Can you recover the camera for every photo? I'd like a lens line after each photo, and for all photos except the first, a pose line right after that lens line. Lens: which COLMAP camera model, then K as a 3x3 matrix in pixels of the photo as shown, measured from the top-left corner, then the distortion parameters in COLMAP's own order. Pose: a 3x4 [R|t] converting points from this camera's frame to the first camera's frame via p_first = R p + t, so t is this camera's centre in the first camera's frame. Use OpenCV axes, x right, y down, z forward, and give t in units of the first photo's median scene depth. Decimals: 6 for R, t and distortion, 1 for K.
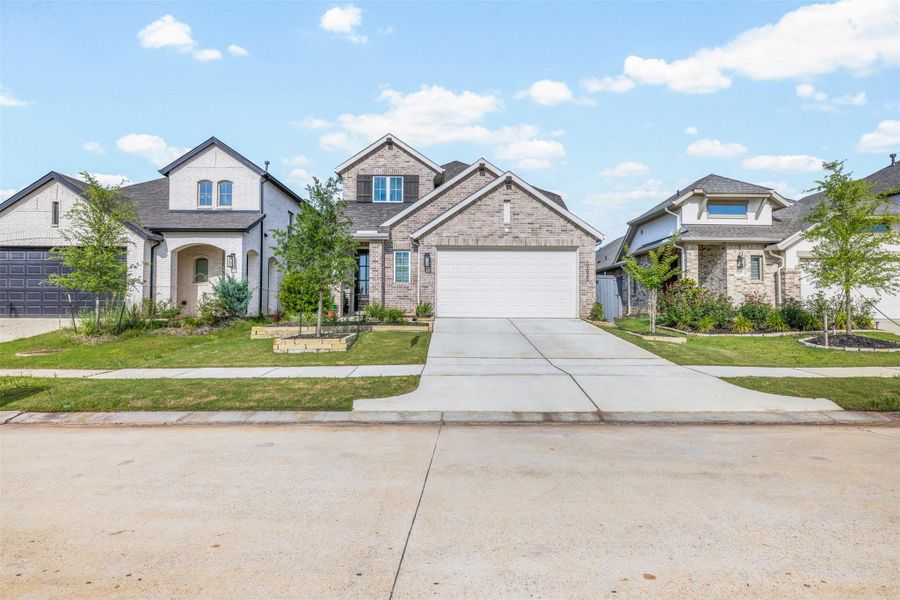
lens RADIAL K [[469.6, 0, 459.4], [0, 469.6, 296.1], [0, 0, 1]] dist [-0.010542, -0.000721]
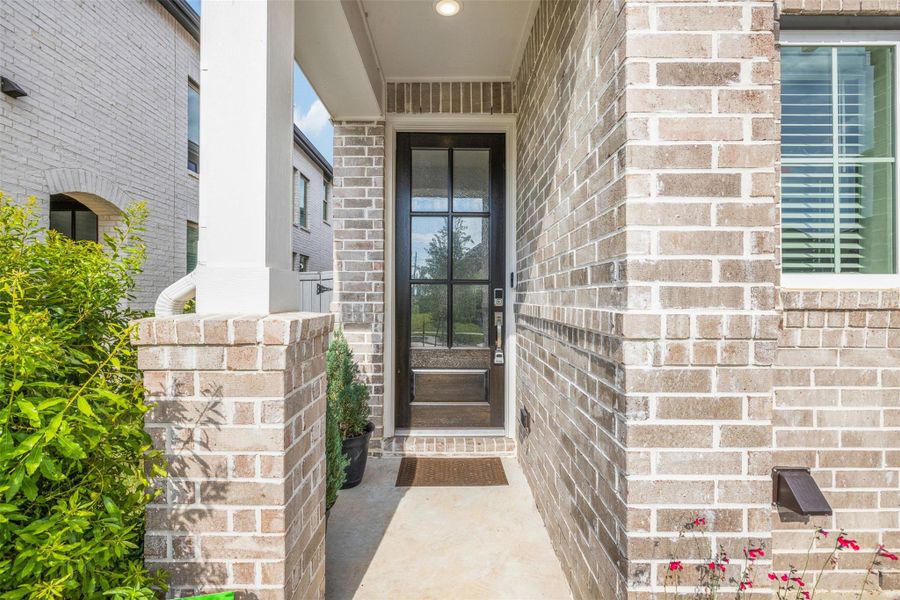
lens RADIAL K [[425.8, 0, 447.8], [0, 425.8, 295.0], [0, 0, 1]] dist [-0.009695, 0.002296]
pose [[0.999472, -0.001203, -0.032458, -0.215654], [0.001918, 0.999756, 0.022002, -0.035449], [0.032423, -0.022053, 0.999231, 0.900192]]
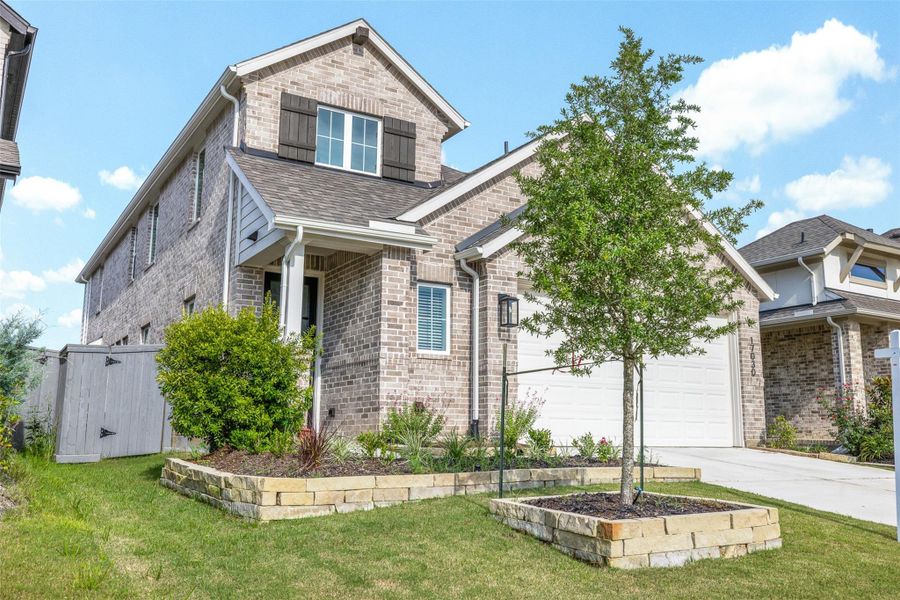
lens RADIAL K [[789.0, 0, 451.6], [0, 789.0, 305.0], [0, 0, 1]] dist [-0.013951, -0.009061]
pose [[0.868716, 0.086278, 0.487739, -0.451121], [-0.019085, 0.989812, -0.141099, 0.020342], [-0.494943, 0.113266, 0.861511, 0.393311]]
